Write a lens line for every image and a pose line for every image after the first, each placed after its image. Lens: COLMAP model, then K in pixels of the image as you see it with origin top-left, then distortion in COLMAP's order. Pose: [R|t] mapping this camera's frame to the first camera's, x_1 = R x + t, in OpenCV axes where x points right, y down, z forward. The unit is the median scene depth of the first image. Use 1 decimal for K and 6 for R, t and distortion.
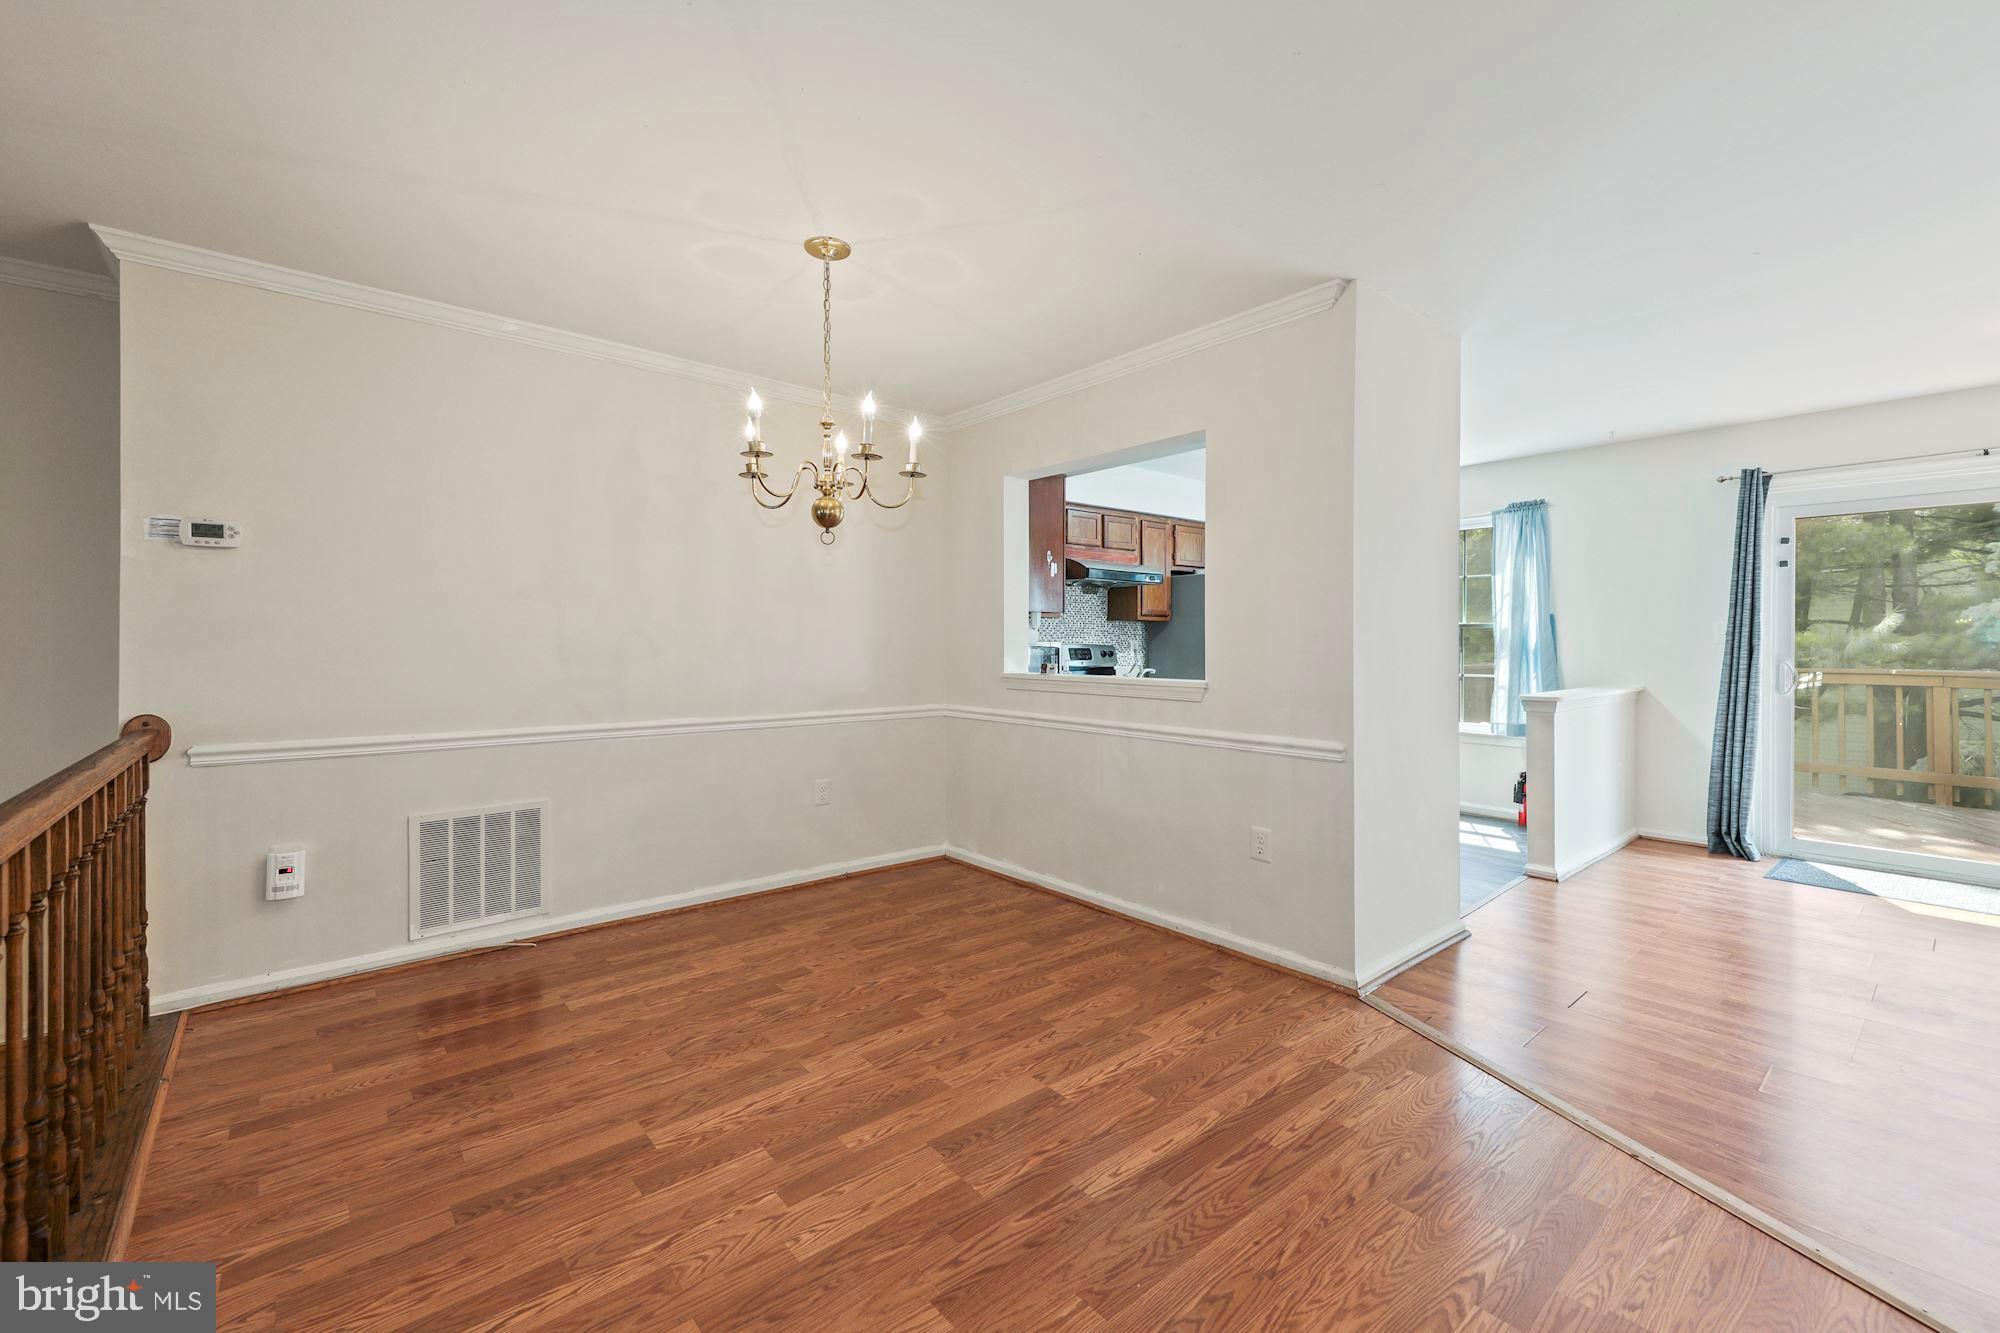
lens RADIAL K [[831.5, 0, 997.6], [0, 831.5, 657.3], [0, 0, 1]] dist [0.018495, -0.000310]
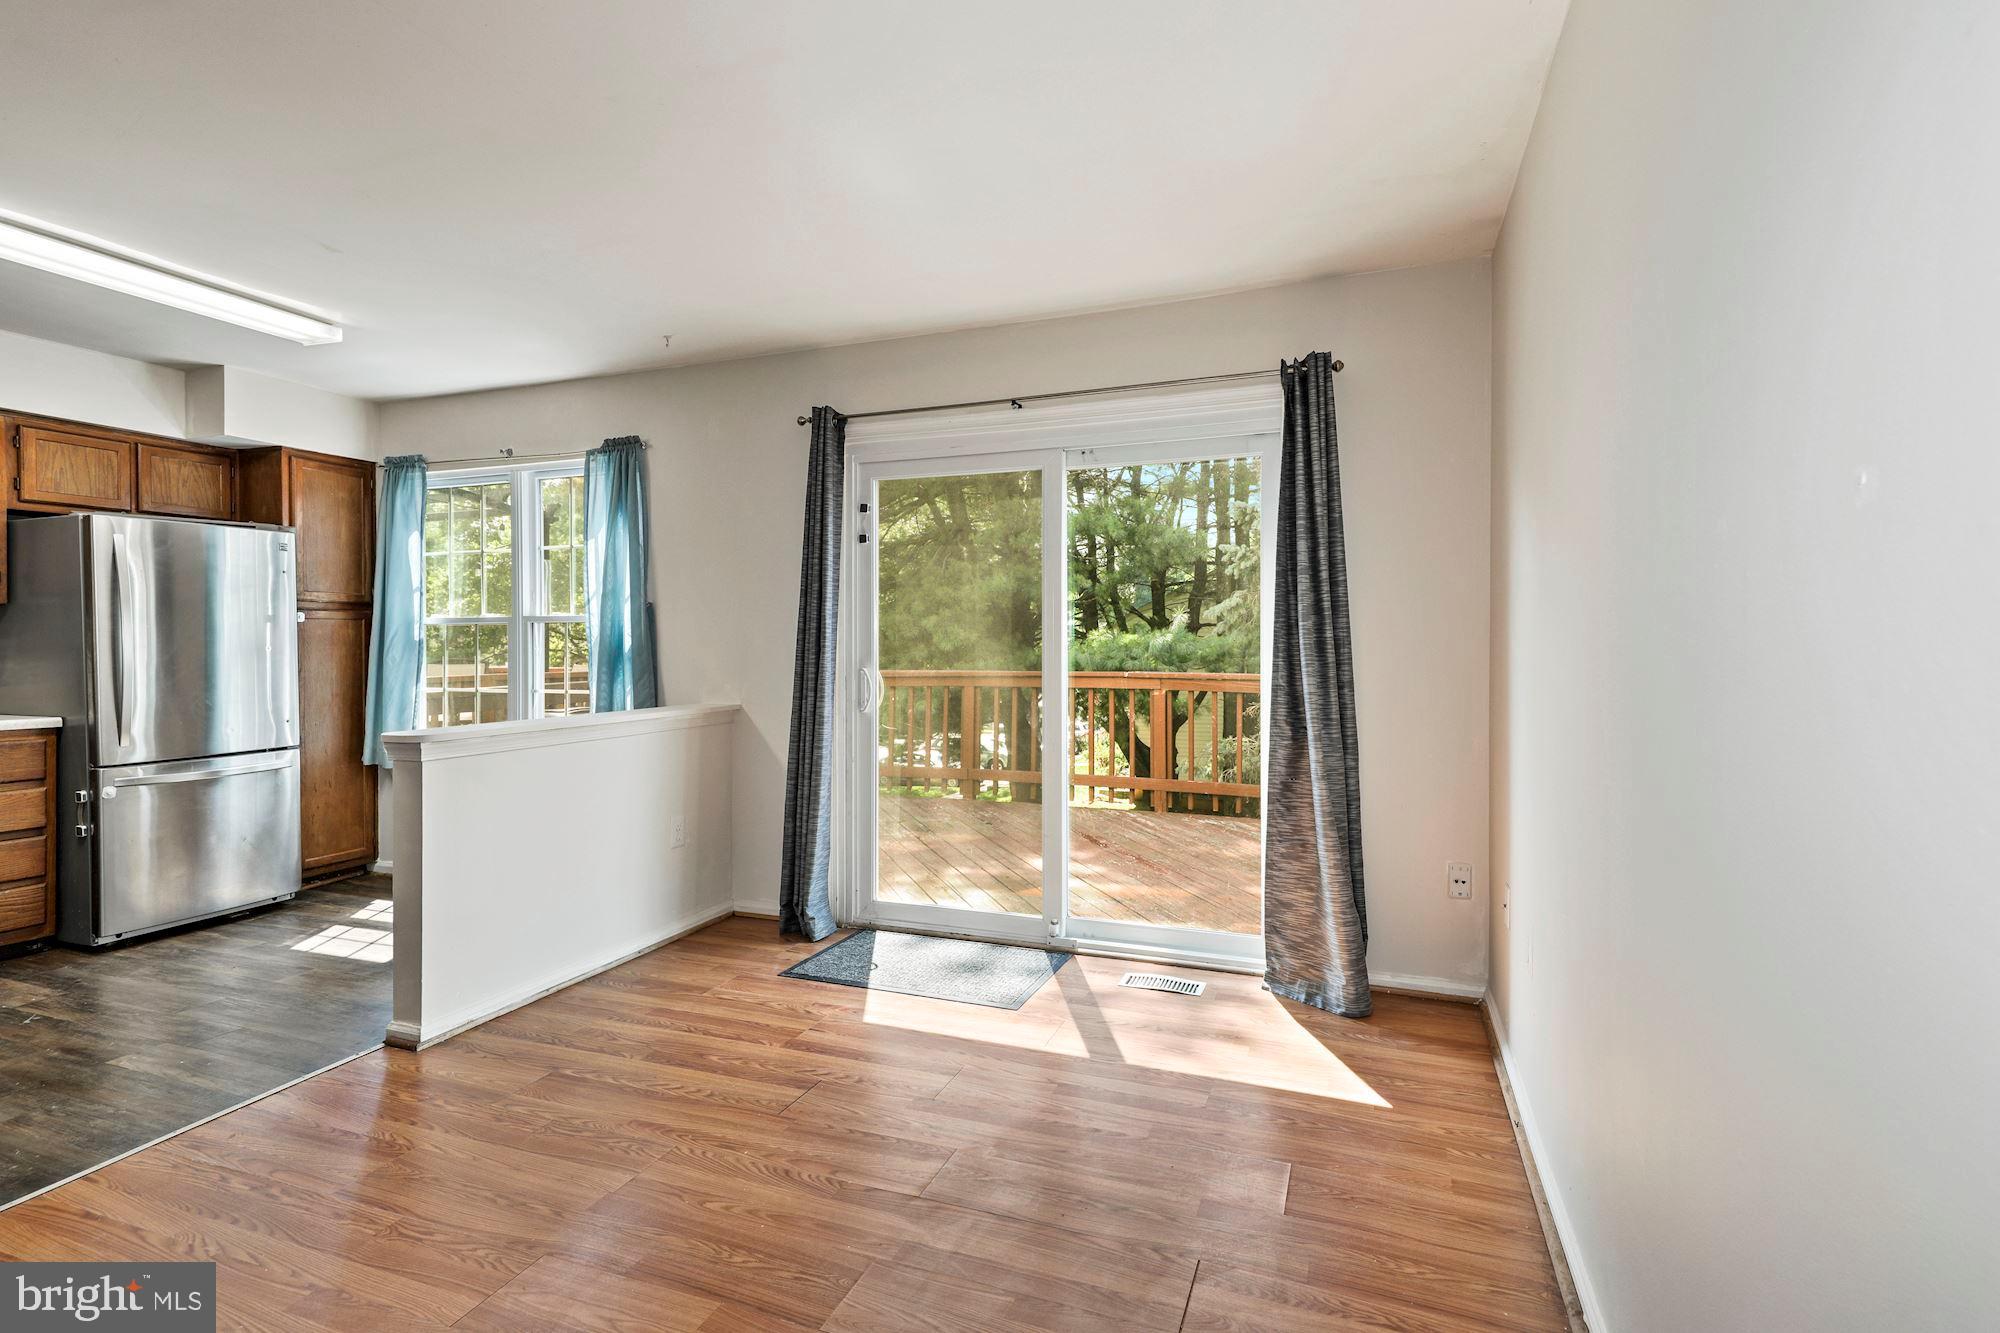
lens RADIAL K [[968.3, 0, 997.2], [0, 968.3, 659.1], [0, 0, 1]] dist [0.023834, 0.000095]
pose [[0.879792, -0.009332, 0.475266, 0.962220], [0.010395, 0.999946, 0.000392, -0.002783], [-0.475244, 0.004595, 0.879842, 0.277612]]
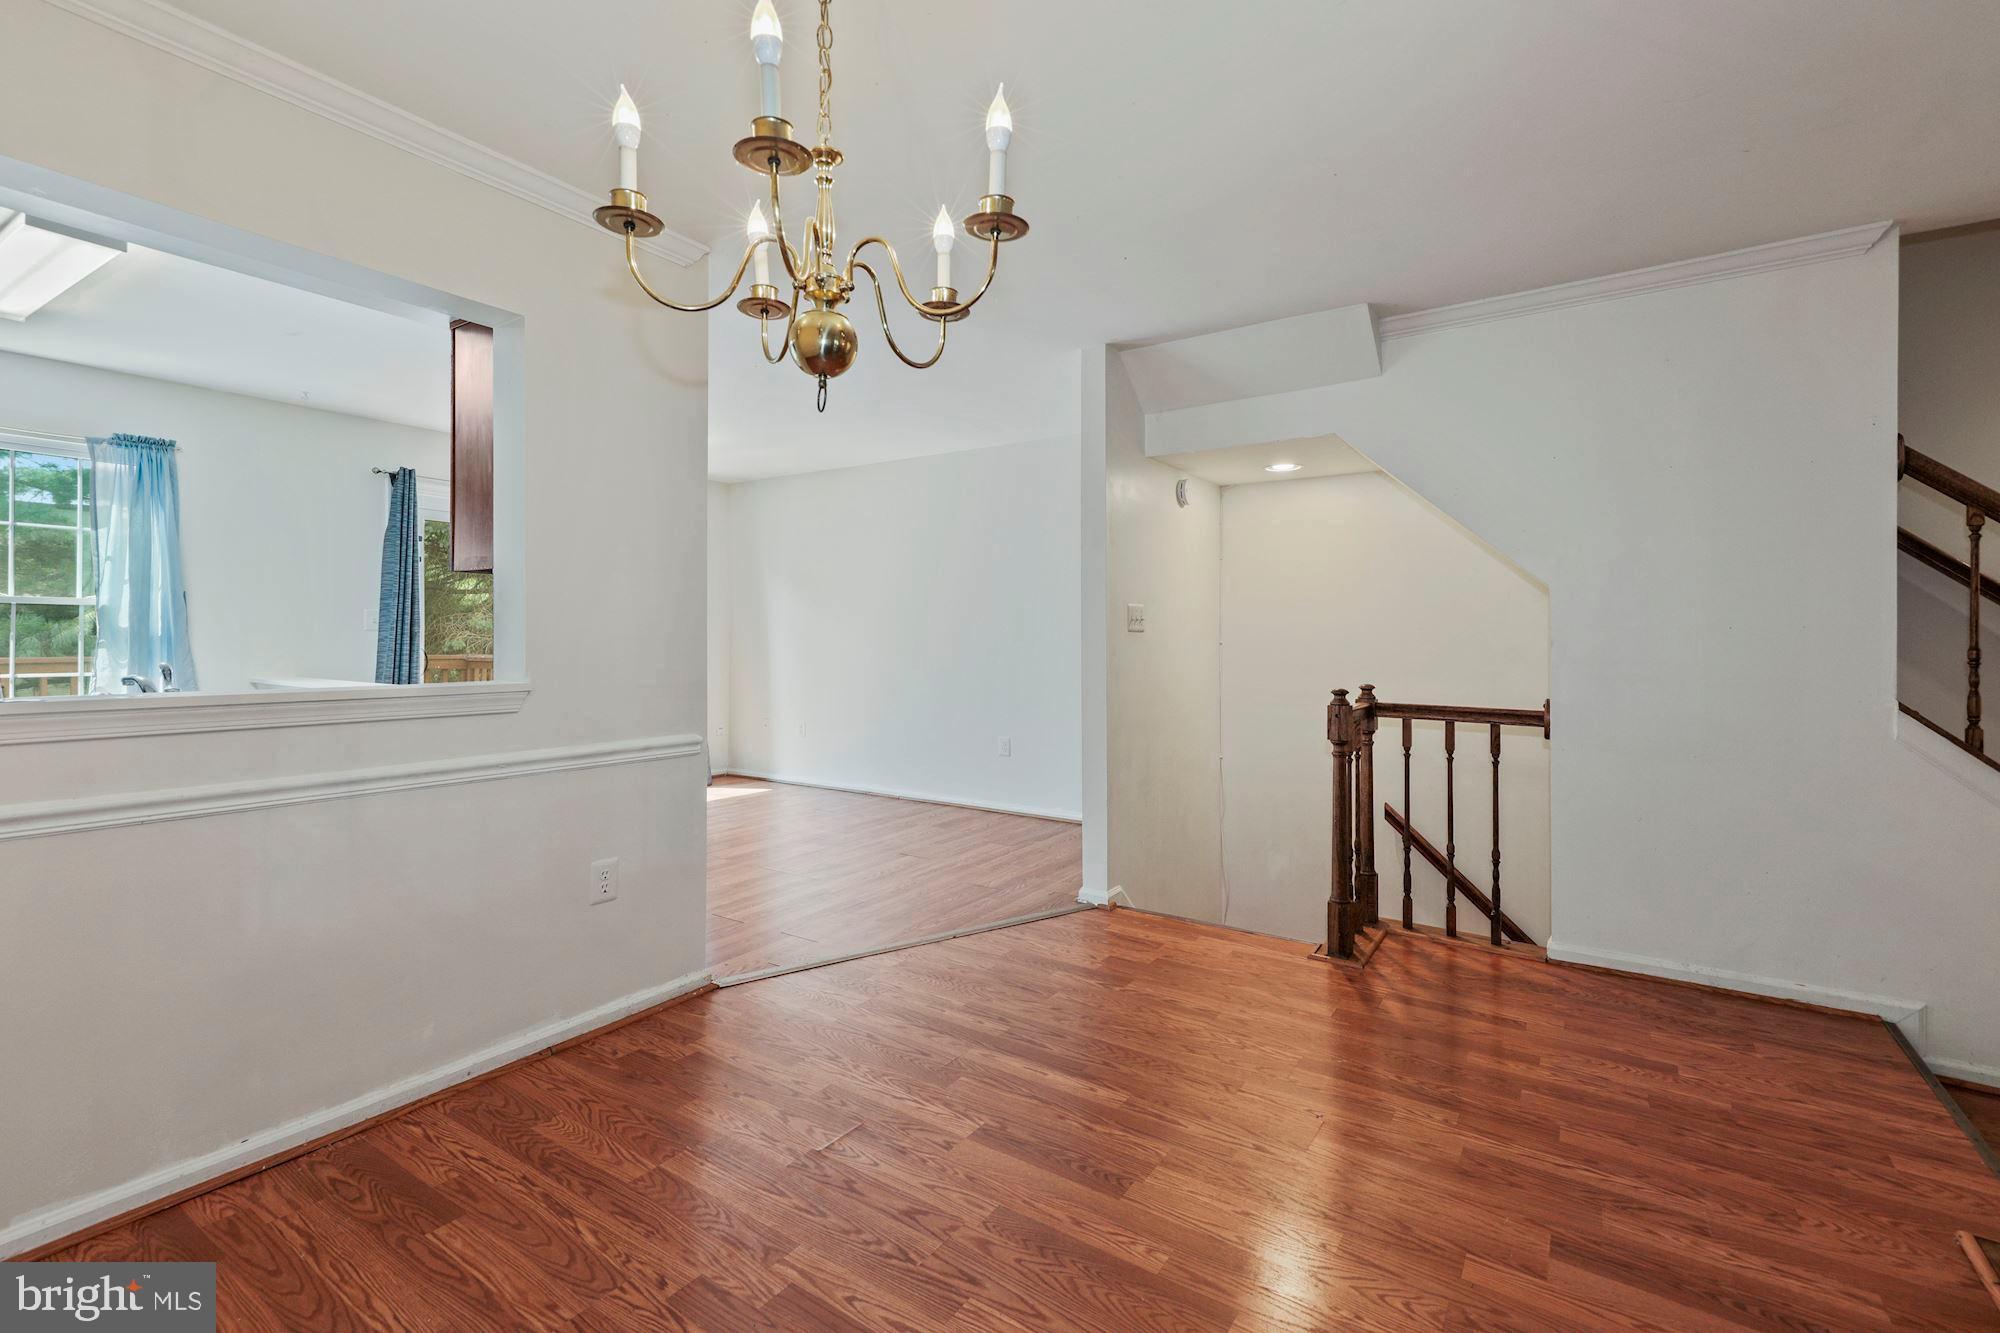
lens RADIAL K [[874.6, 0, 998.1], [0, 874.6, 642.2], [0, 0, 1]] dist [0.015798, -0.000883]
pose [[-0.267316, -0.007793, 0.963577, -0.612195], [0.011100, 0.999876, 0.011166, -0.008388], [-0.963545, 0.013681, -0.267197, 0.893676]]
